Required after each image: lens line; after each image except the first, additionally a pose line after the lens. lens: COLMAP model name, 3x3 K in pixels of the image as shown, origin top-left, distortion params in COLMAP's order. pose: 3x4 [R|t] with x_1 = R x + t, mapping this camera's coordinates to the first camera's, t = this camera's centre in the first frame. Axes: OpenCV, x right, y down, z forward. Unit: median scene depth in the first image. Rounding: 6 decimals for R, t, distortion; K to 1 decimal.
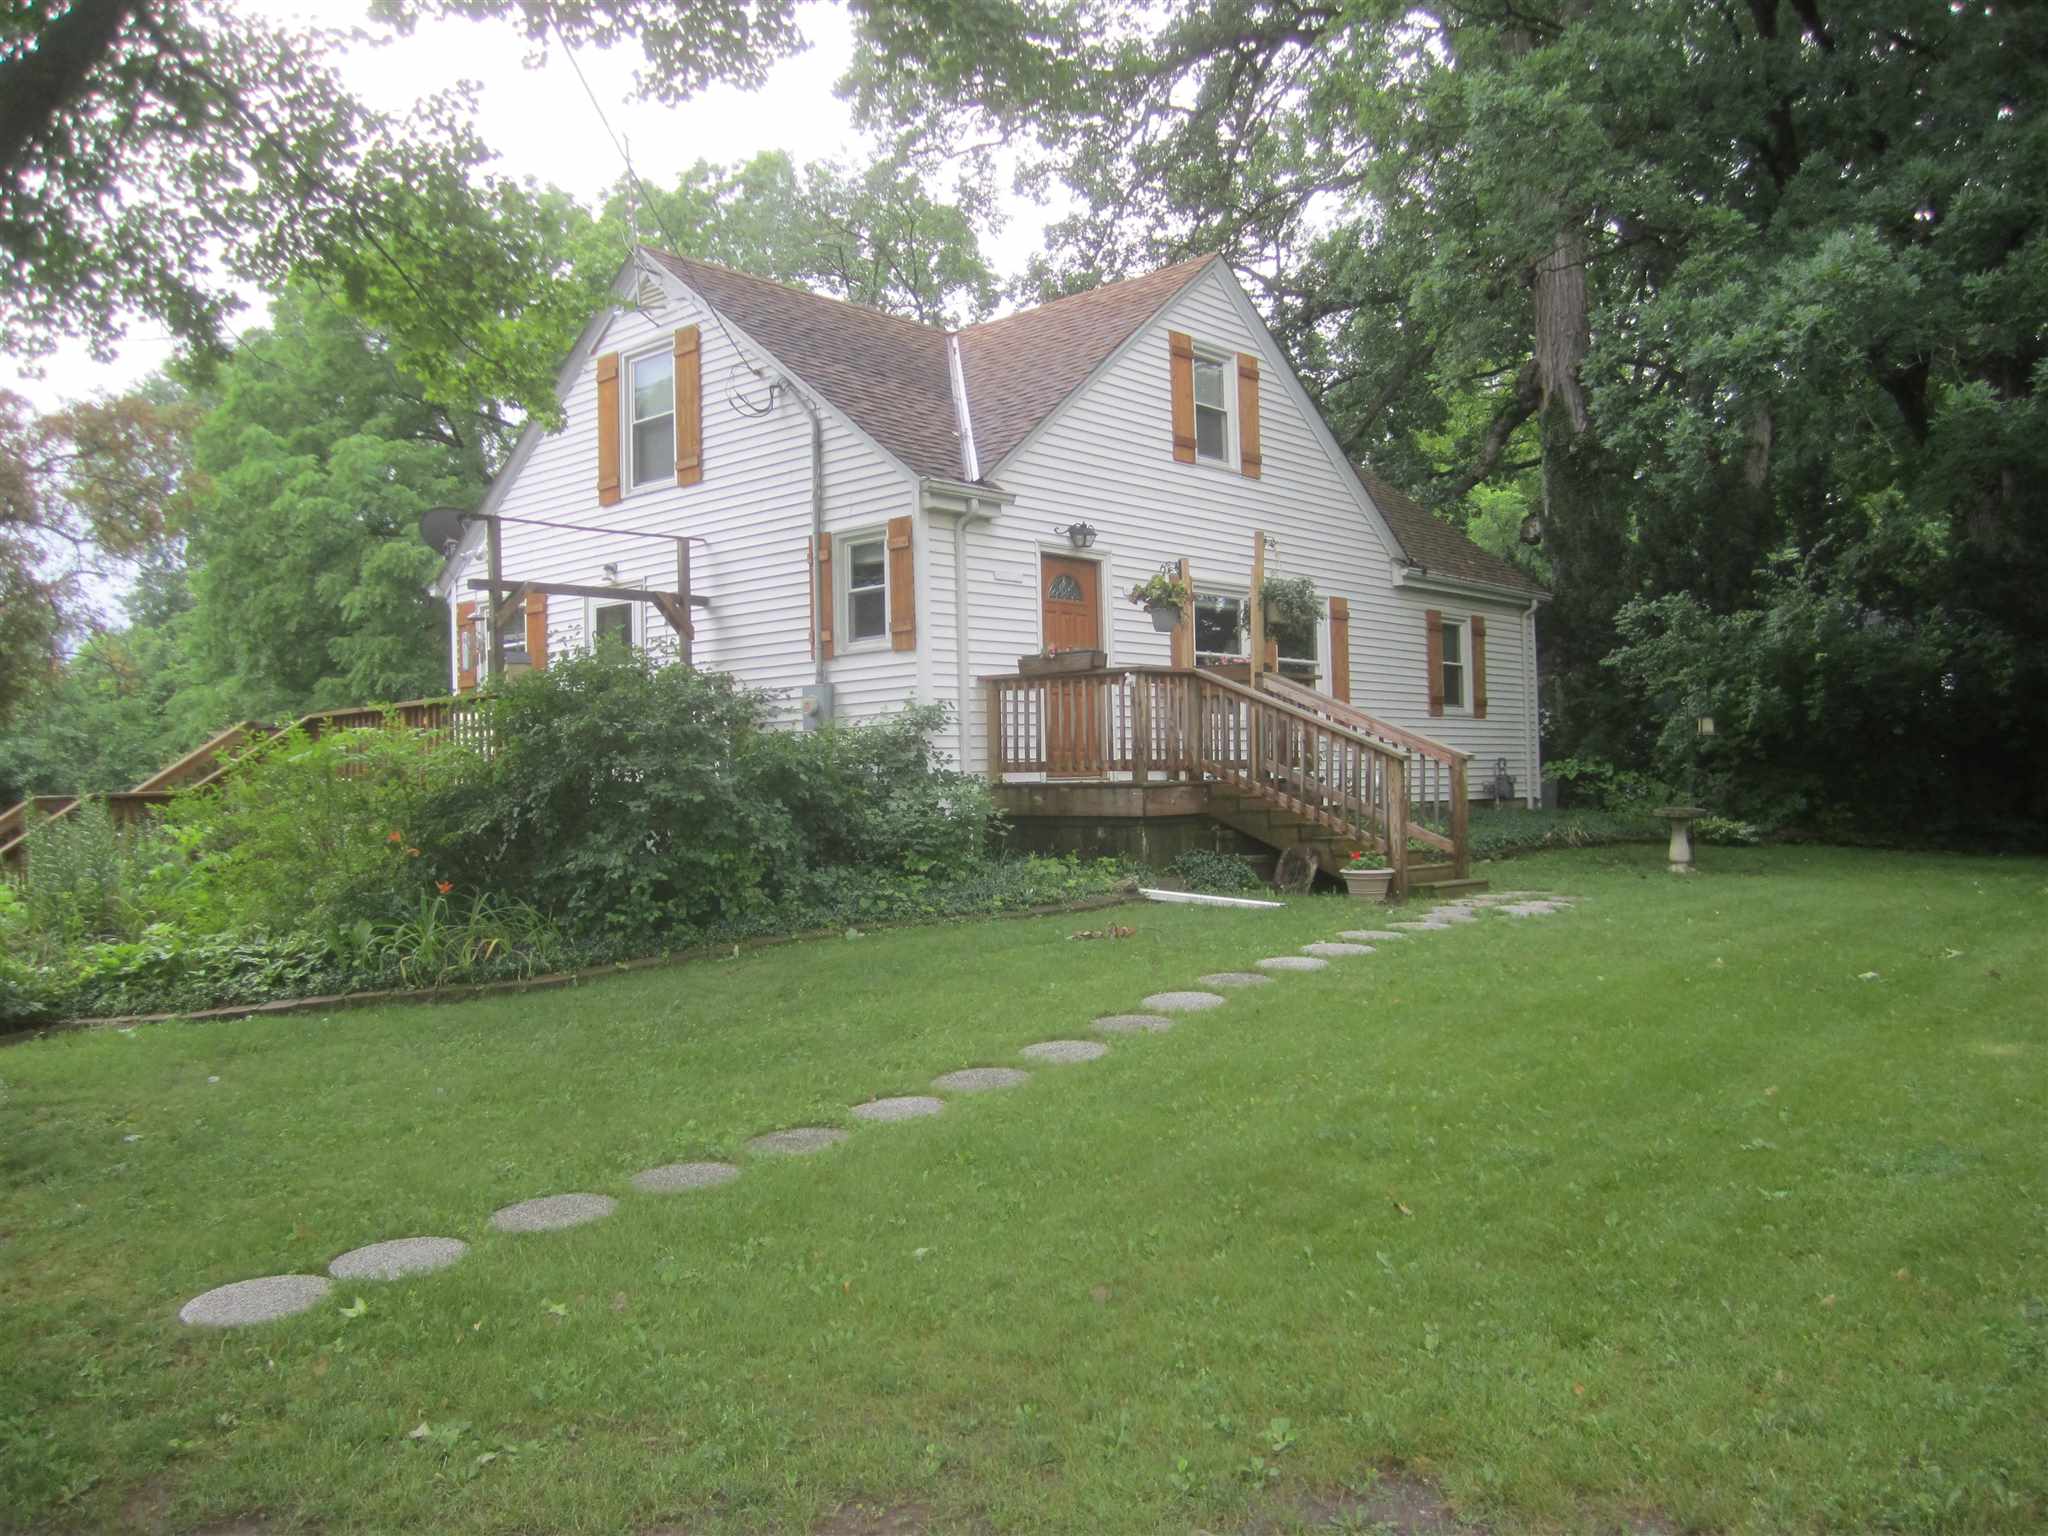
lens RADIAL K [[1679.0, 0, 1026.3], [0, 1679.0, 770.9], [0, 0, 1]] dist [-0.057277, 0.008113]
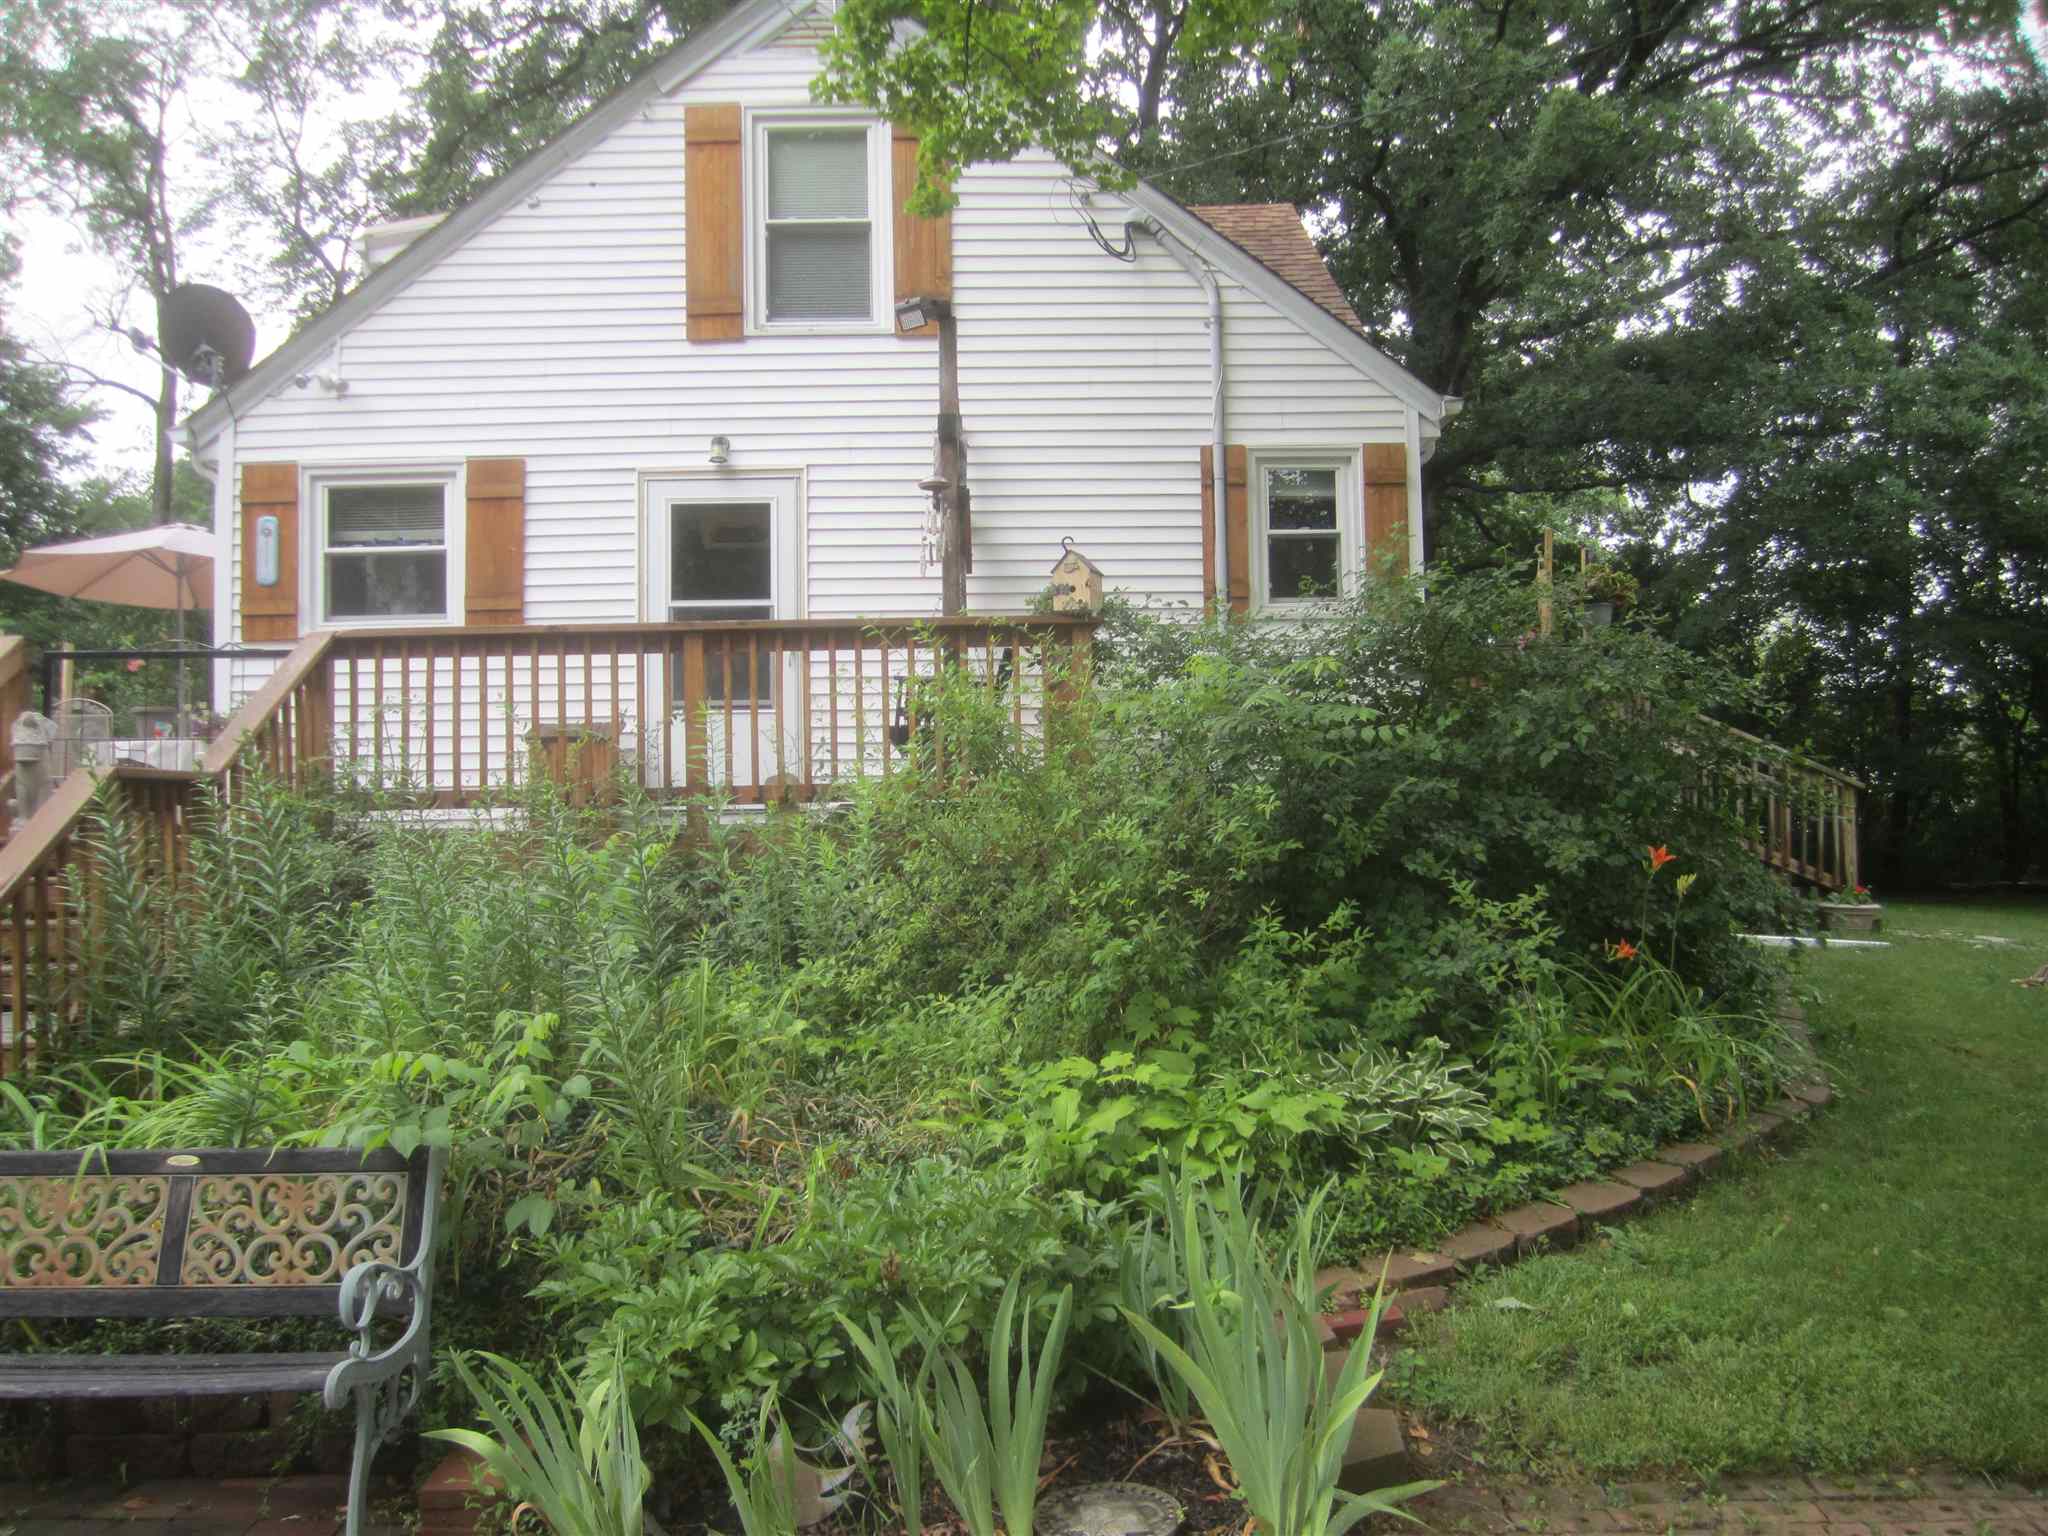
lens RADIAL K [[1679.0, 0, 1024.2], [0, 1679.0, 765.0], [0, 0, 1]] dist [-0.057277, 0.008113]
pose [[0.746561, 0.020605, 0.664998, -0.655986], [-0.023413, 0.999715, -0.004691, -0.000905], [-0.664905, -0.012067, 0.746831, 0.522518]]
